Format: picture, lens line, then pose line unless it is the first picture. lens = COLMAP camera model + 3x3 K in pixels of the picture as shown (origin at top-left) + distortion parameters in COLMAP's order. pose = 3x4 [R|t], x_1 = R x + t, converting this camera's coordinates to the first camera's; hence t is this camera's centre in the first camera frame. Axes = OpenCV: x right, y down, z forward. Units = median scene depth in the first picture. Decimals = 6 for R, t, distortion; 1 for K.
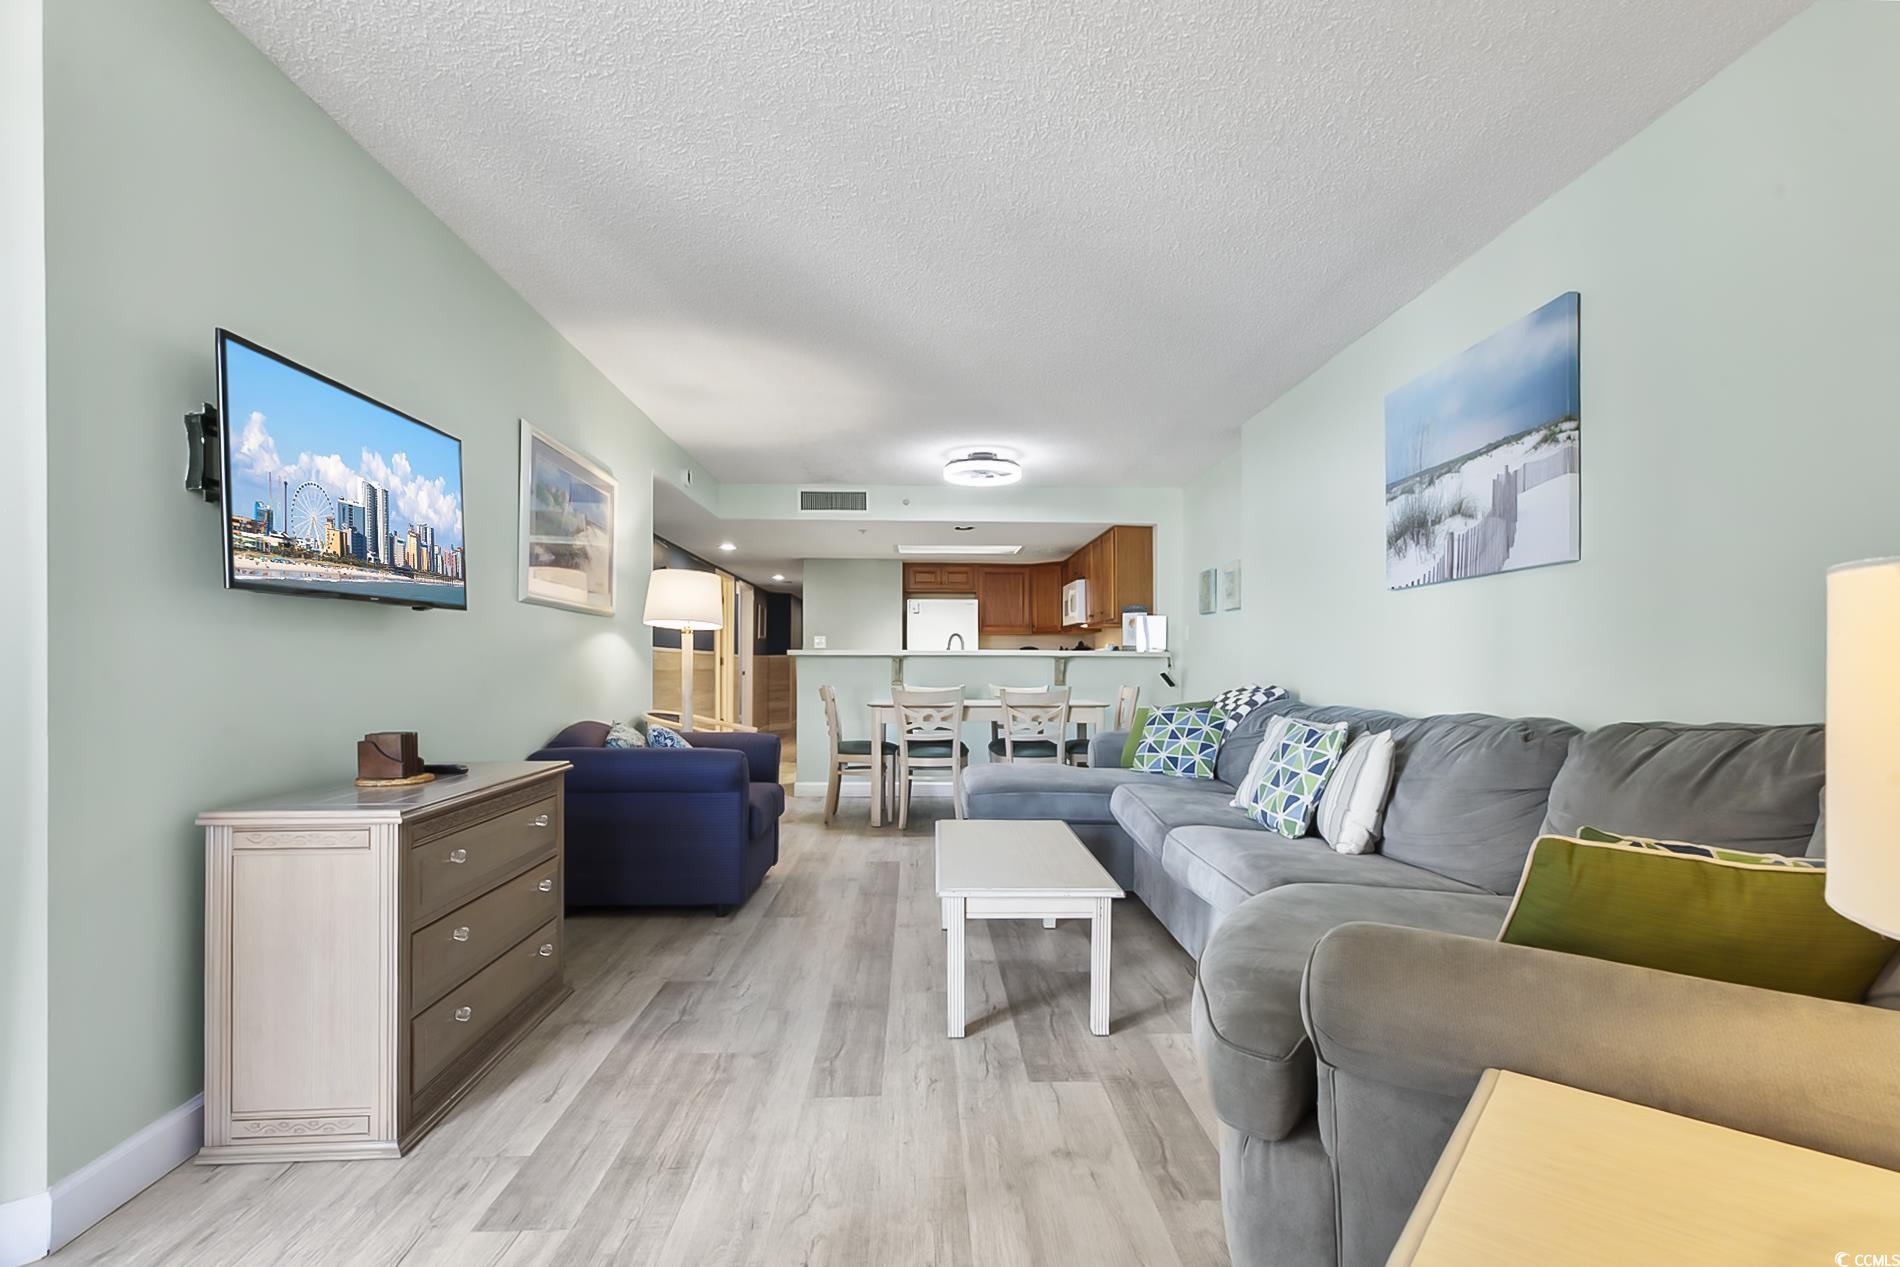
lens RADIAL K [[832.3, 0, 957.2], [0, 832.3, 666.1], [0, 0, 1]] dist [0.000666, 0.000027]
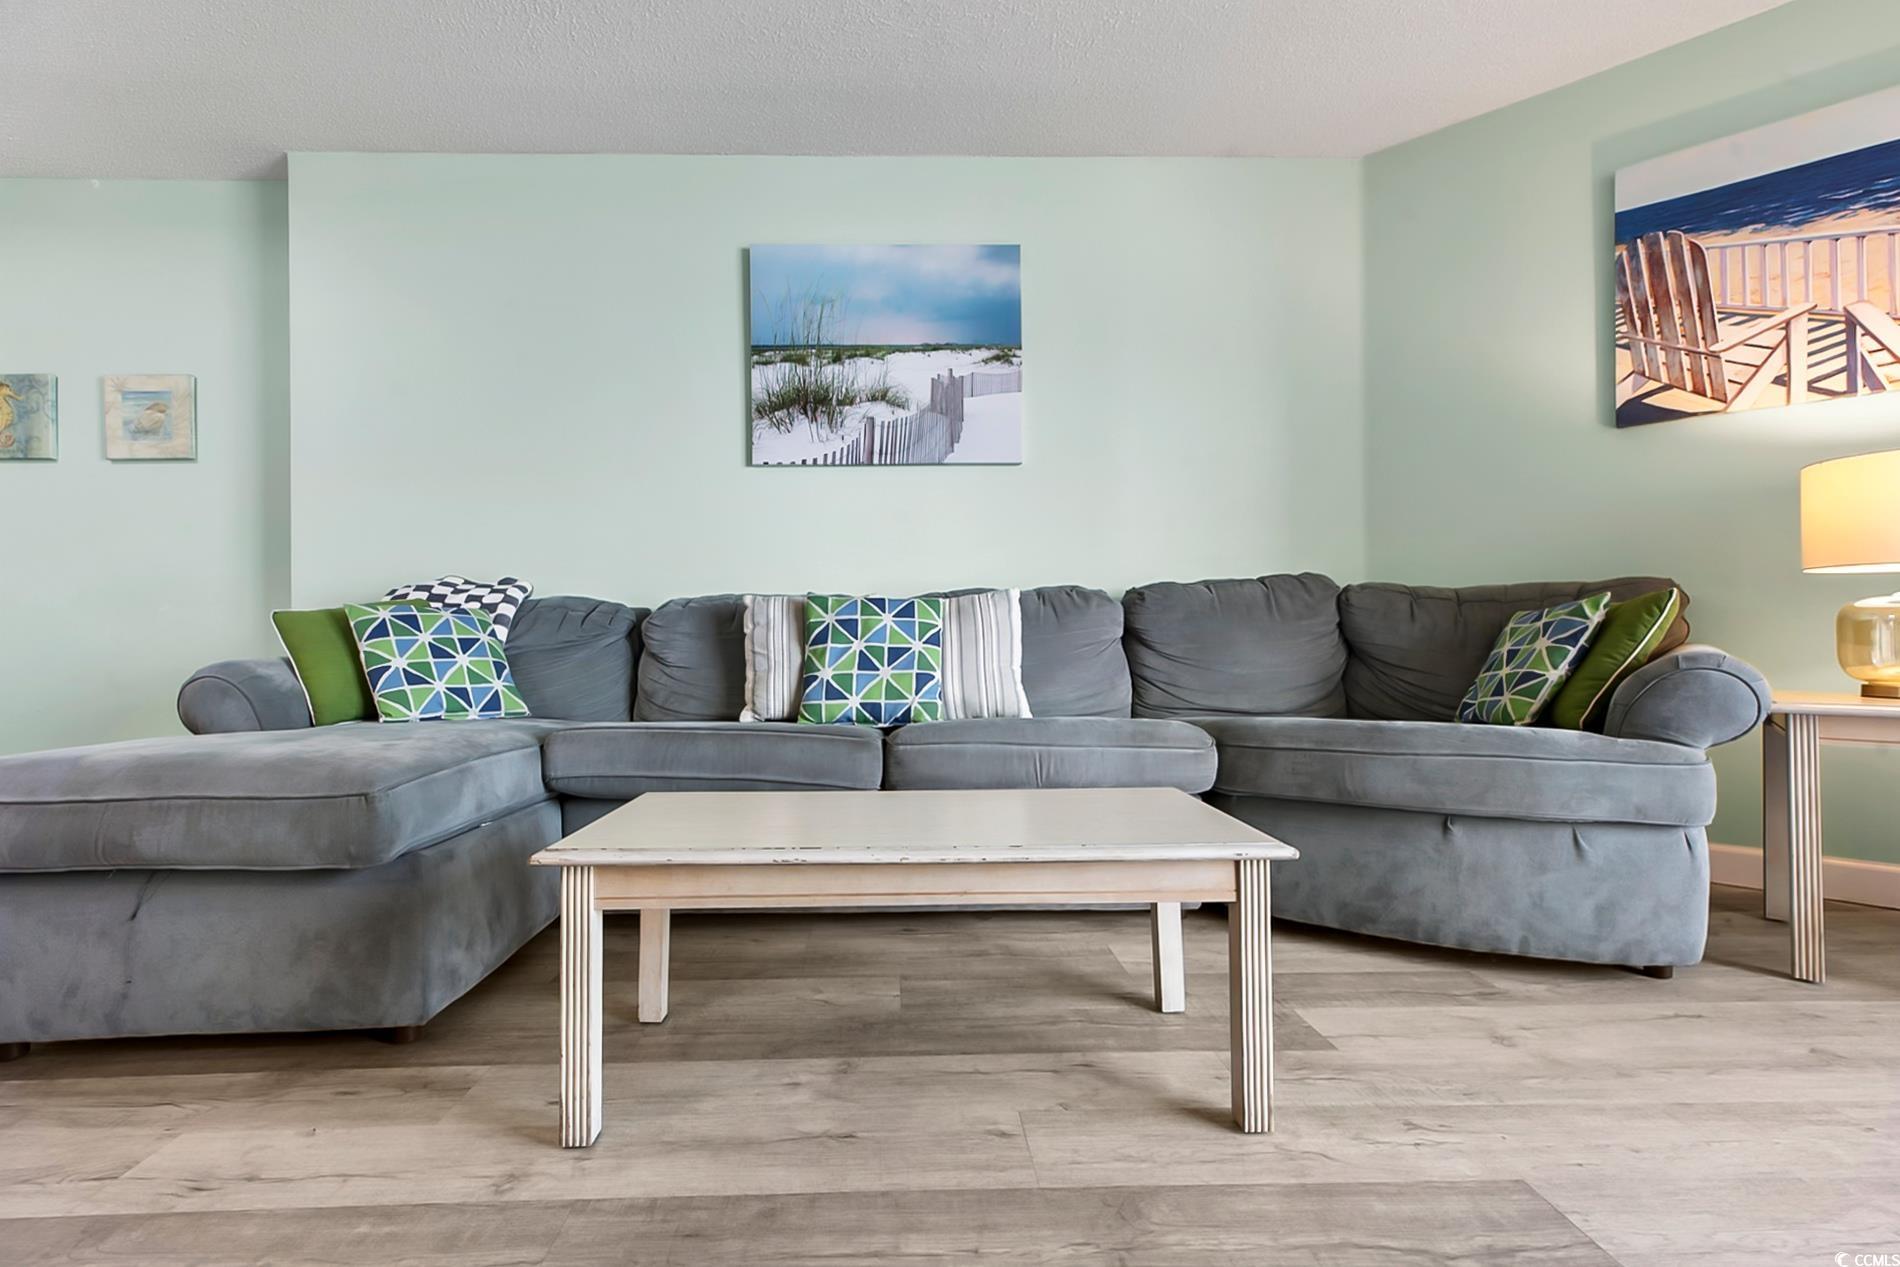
lens RADIAL K [[862.1, 0, 949.2], [0, 862.1, 624.3], [0, 0, 1]] dist [0.012672, 0.000001]
pose [[0.028202, 0.016237, 0.999470, -0.435056], [0.008928, 0.999824, -0.016495, 0.106233], [-0.999562, 0.009388, 0.028052, 0.877565]]
